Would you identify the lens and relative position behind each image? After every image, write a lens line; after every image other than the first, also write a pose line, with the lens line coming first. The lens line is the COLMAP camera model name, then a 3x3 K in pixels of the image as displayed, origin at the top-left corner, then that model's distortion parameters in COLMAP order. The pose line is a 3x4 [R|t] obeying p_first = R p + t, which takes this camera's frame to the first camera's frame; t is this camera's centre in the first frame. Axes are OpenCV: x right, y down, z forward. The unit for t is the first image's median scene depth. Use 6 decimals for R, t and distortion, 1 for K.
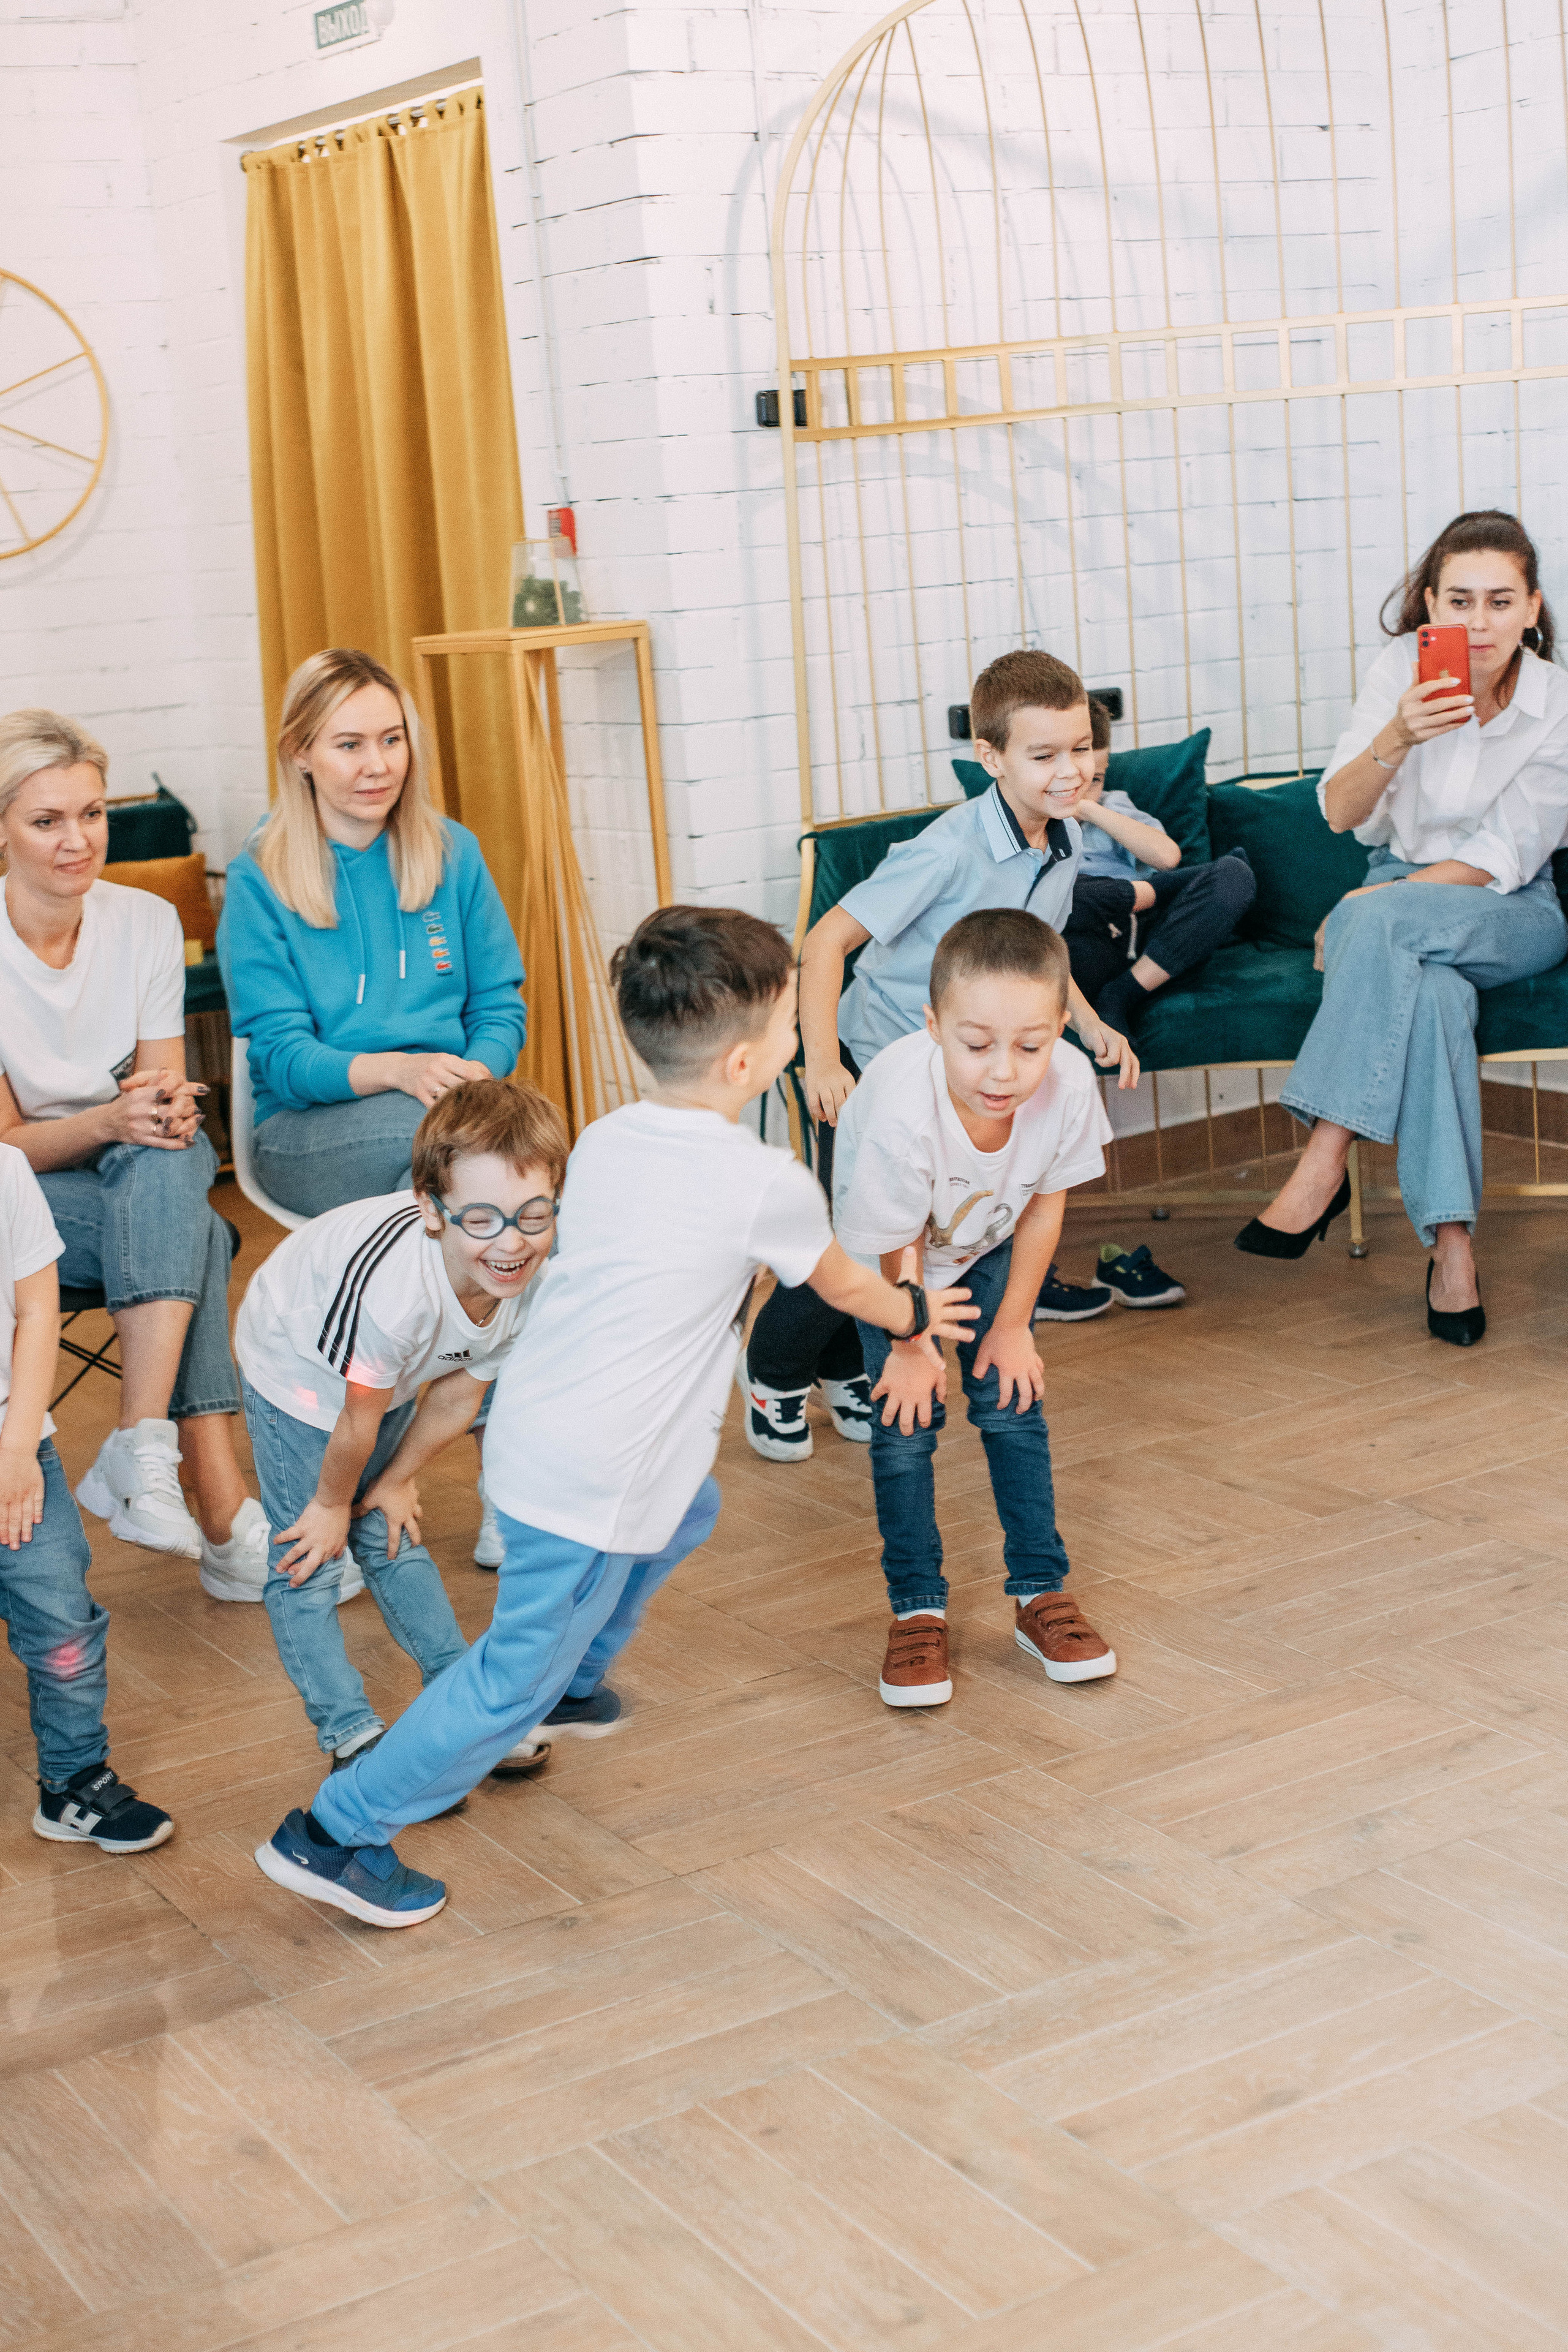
lens RADIAL K [[3271.5, 0, 789.8], [0, 3271.5, 1192.0], [0, 0, 1]] dist [-0.004433, 0.000000]
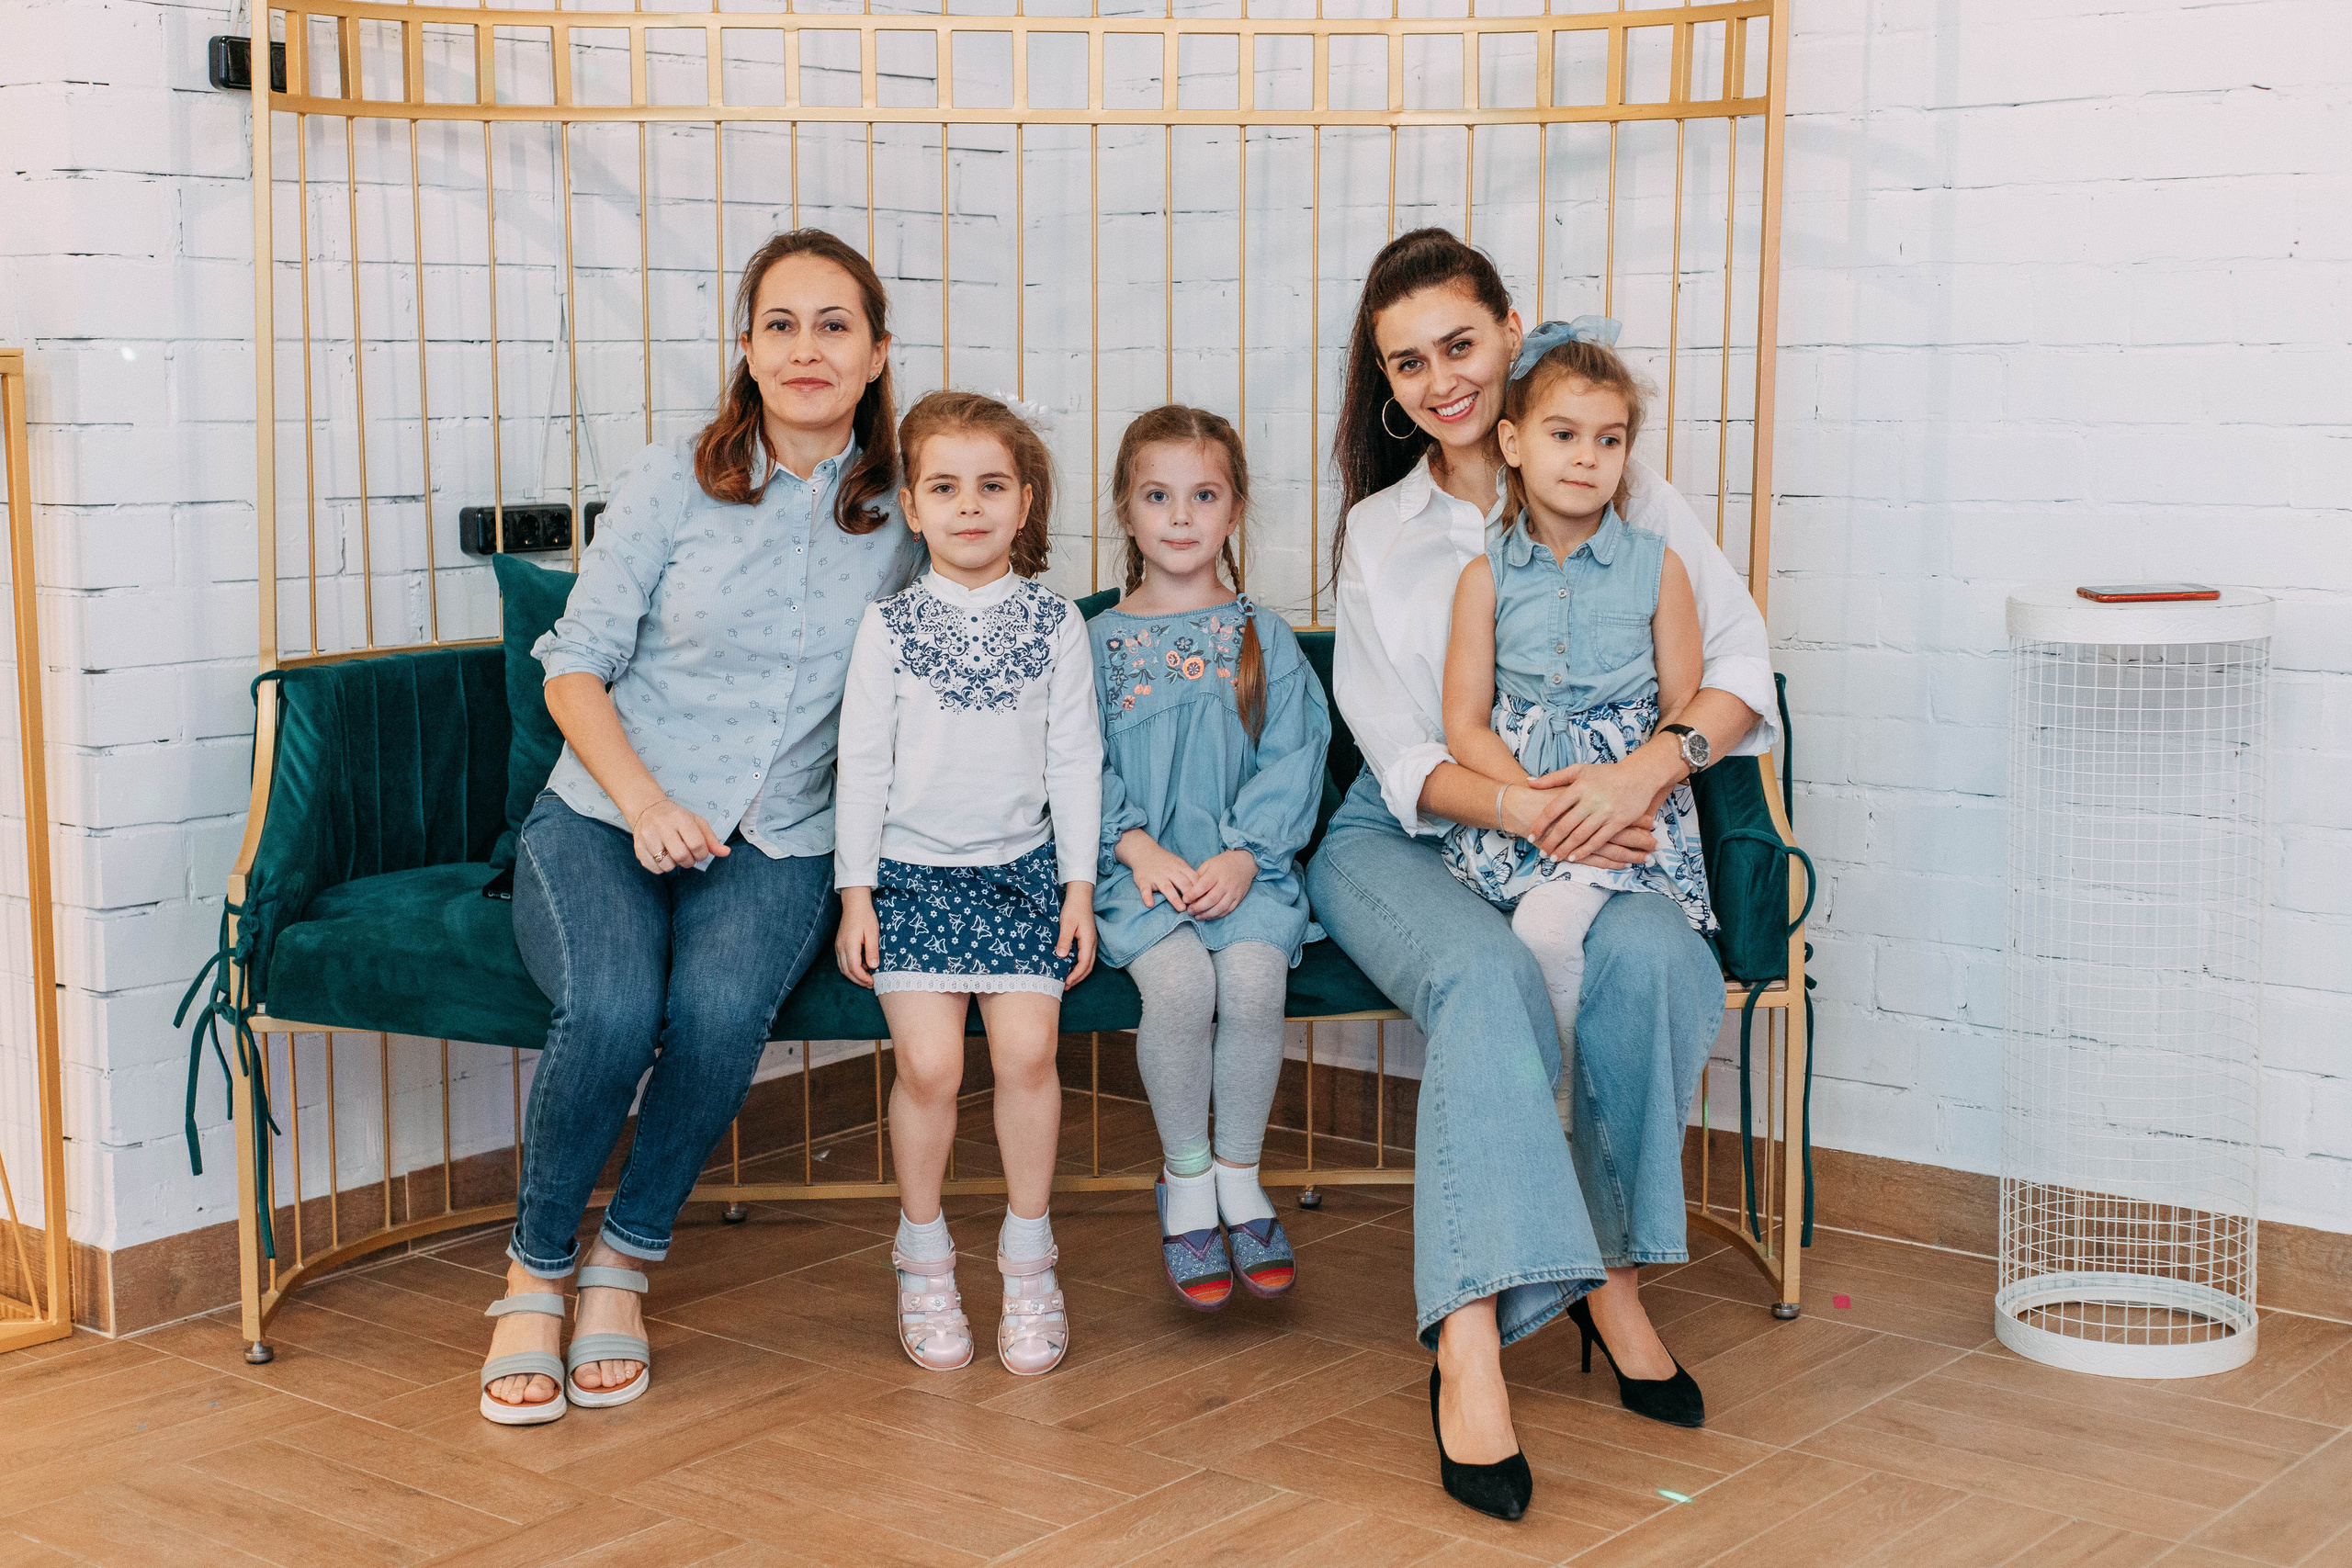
lens RADIAL K [[3271.2, 0, 1173.8], [0, 3271.2, 798.8], [0, 0, 1]] dist [-0.004433, 0.000000]
pose [[0.939749, 0.028864, 0.340645, -0.049696], [0.001985, 0.995952, -0.089868, -0.021609], [-0.341860, 0.085130, 0.935887, 0.297251]]
